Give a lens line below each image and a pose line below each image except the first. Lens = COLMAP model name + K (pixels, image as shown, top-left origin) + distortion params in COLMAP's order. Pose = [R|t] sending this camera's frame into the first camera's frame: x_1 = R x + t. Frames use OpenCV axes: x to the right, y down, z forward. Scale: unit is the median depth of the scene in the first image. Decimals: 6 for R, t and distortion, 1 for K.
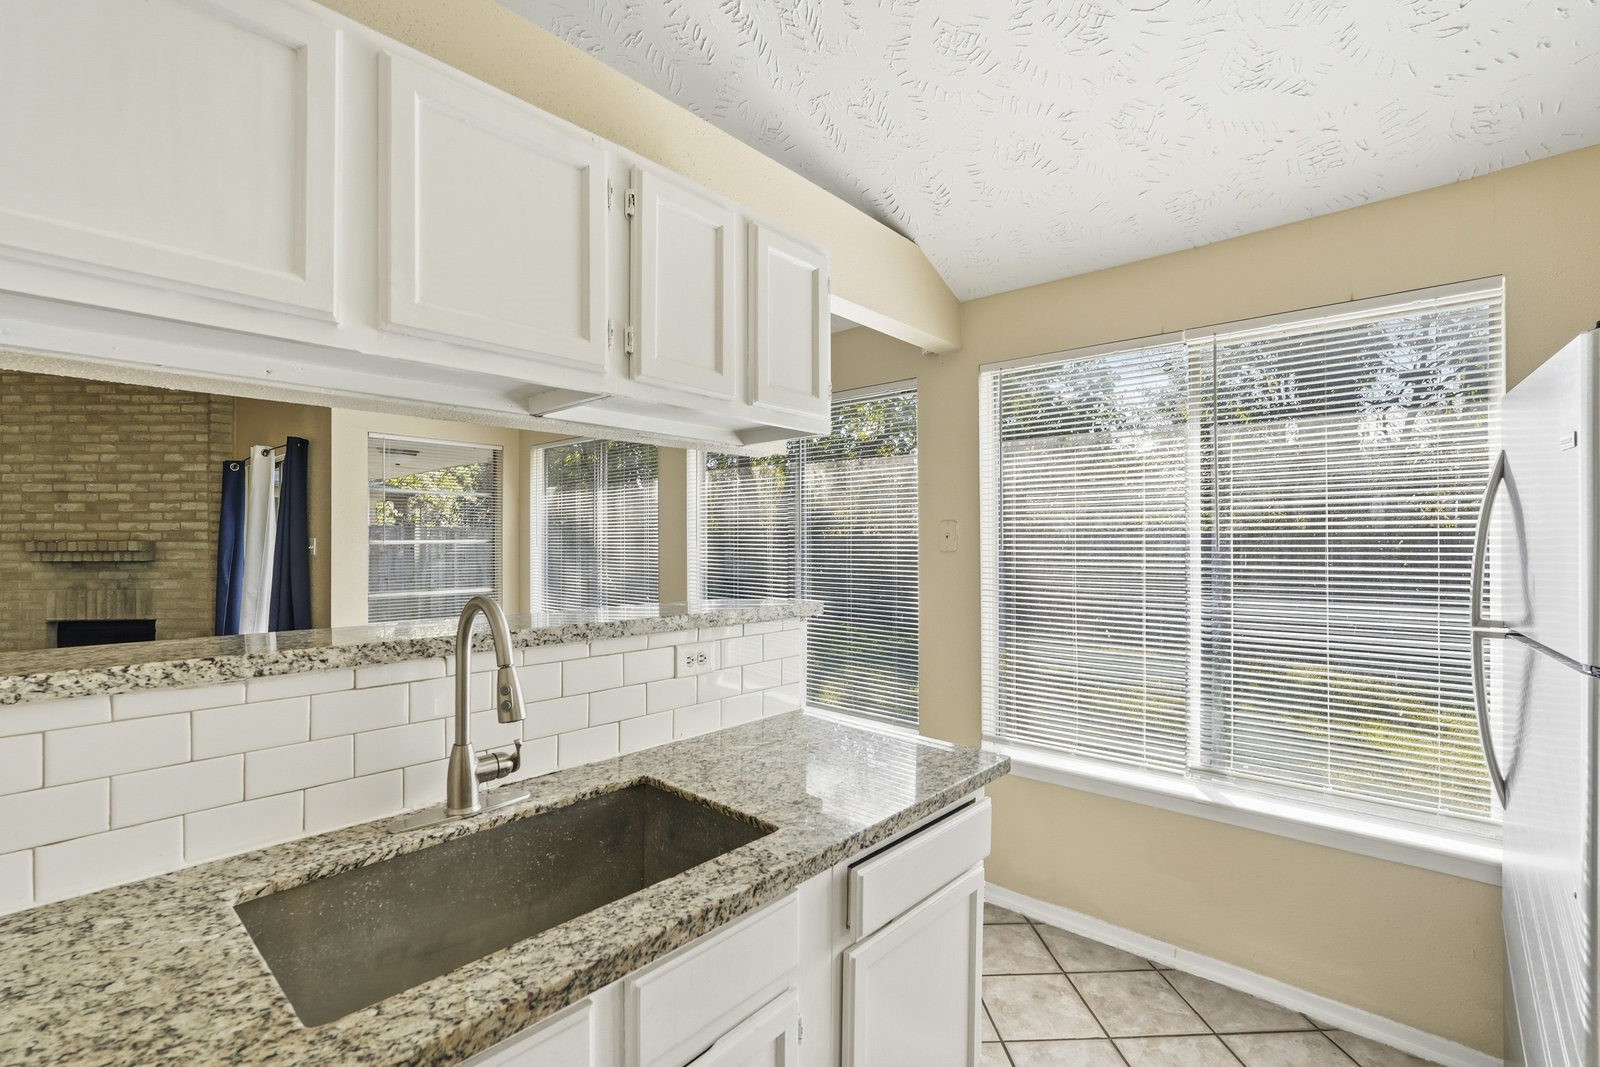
lens RADIAL K [[722.9, 0, 806.3], [0, 722.9, 541.3], [0, 0, 1]] dist [-0.004262, 0.001821]
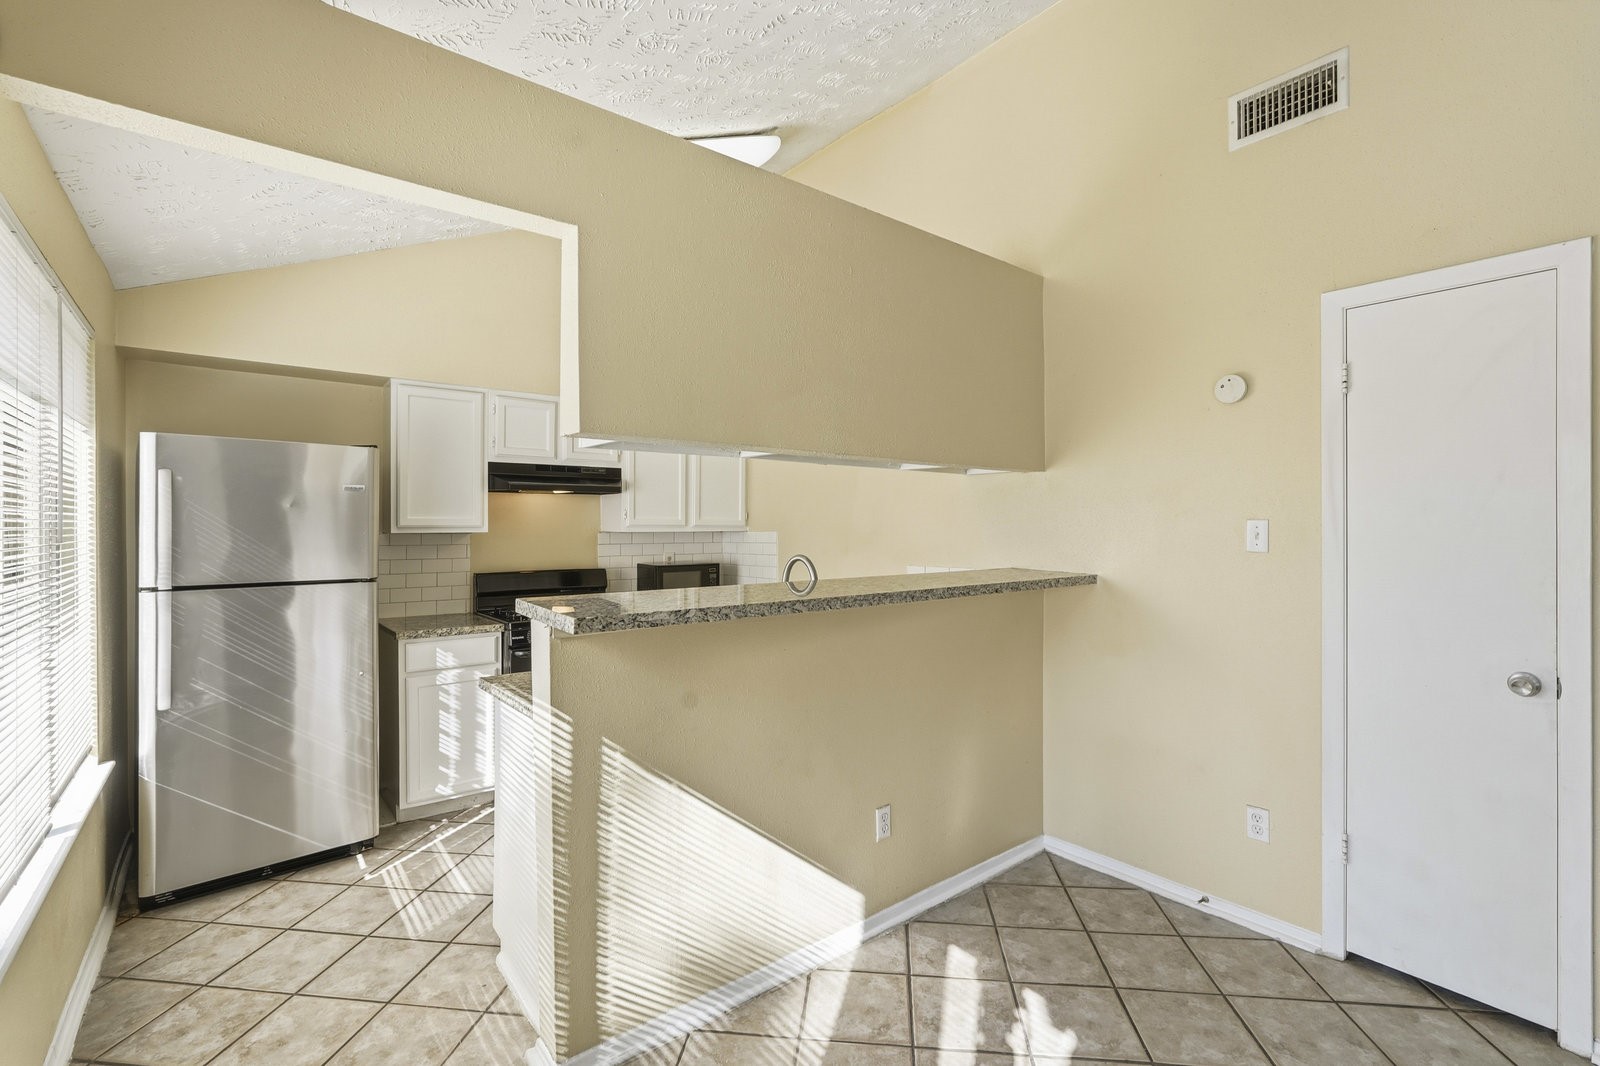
lens RADIAL K [[722.9, 0, 798.0], [0, 722.9, 527.2], [0, 0, 1]] dist [-0.004262, 0.001821]
pose [[-0.984223, 0.000071, 0.176934, -0.789213], [0.000365, 0.999999, 0.001630, -0.012824], [-0.176933, 0.001669, -0.984221, 2.987732]]
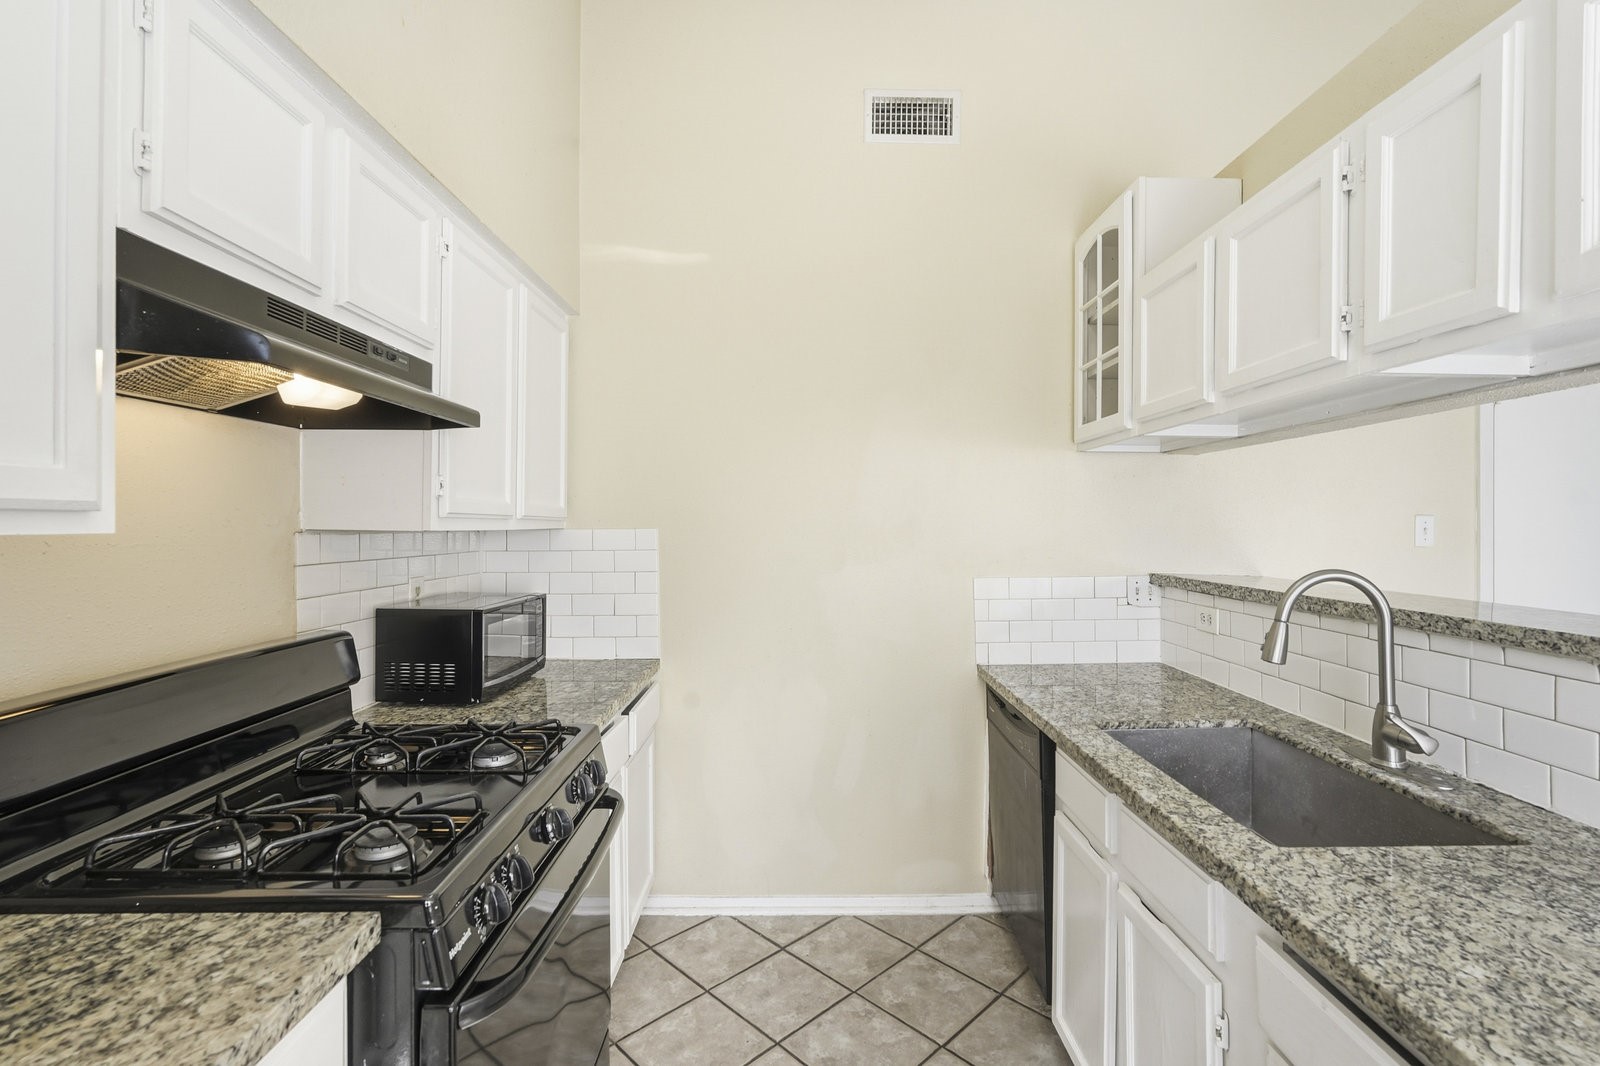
lens RADIAL K [[775.6, 0, 803.1], [0, 775.6, 542.2], [0, 0, 1]] dist [-0.002401, -0.000051]
pose [[-0.747547, 0.011843, -0.664104, 1.009741], [-0.004486, 0.999728, 0.022877, 0.003780], [0.664194, 0.020080, -0.747290, 1.294897]]
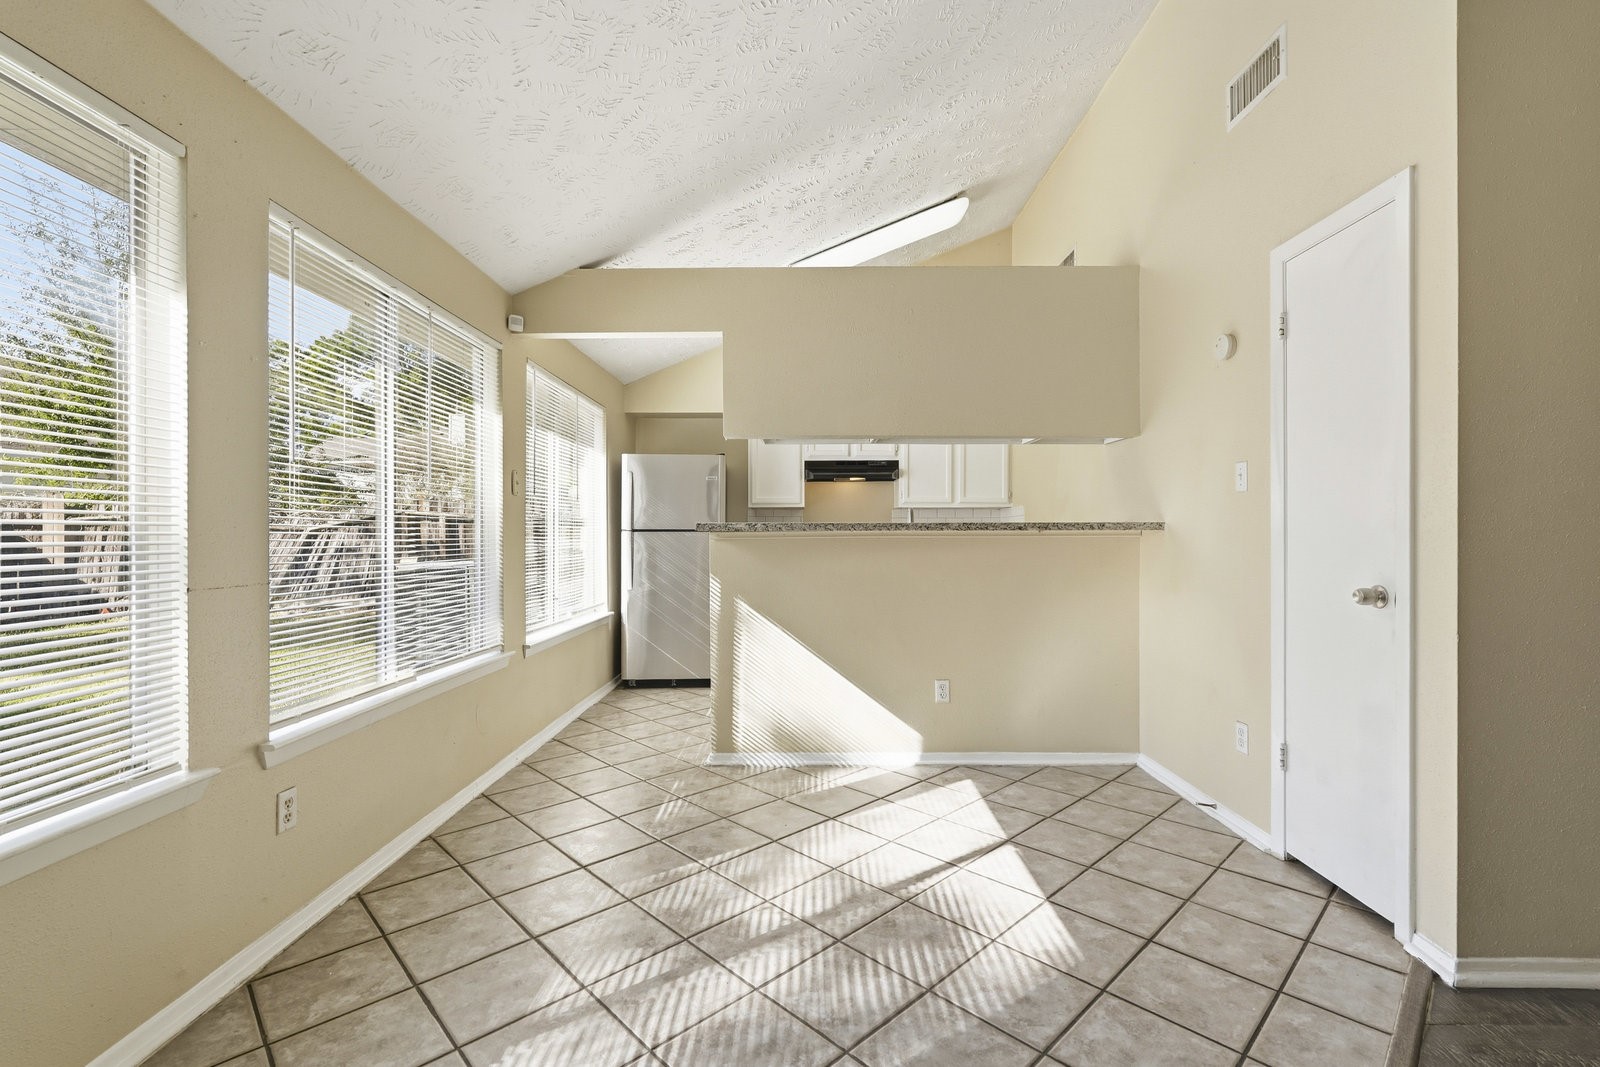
lens RADIAL K [[722.9, 0, 803.9], [0, 722.9, 533.6], [0, 0, 1]] dist [-0.004262, 0.001821]
pose [[-0.650022, 0.001967, 0.759913, -2.437397], [0.000671, 0.999998, -0.002014, 0.186016], [-0.759915, -0.000799, -0.650022, 3.241367]]
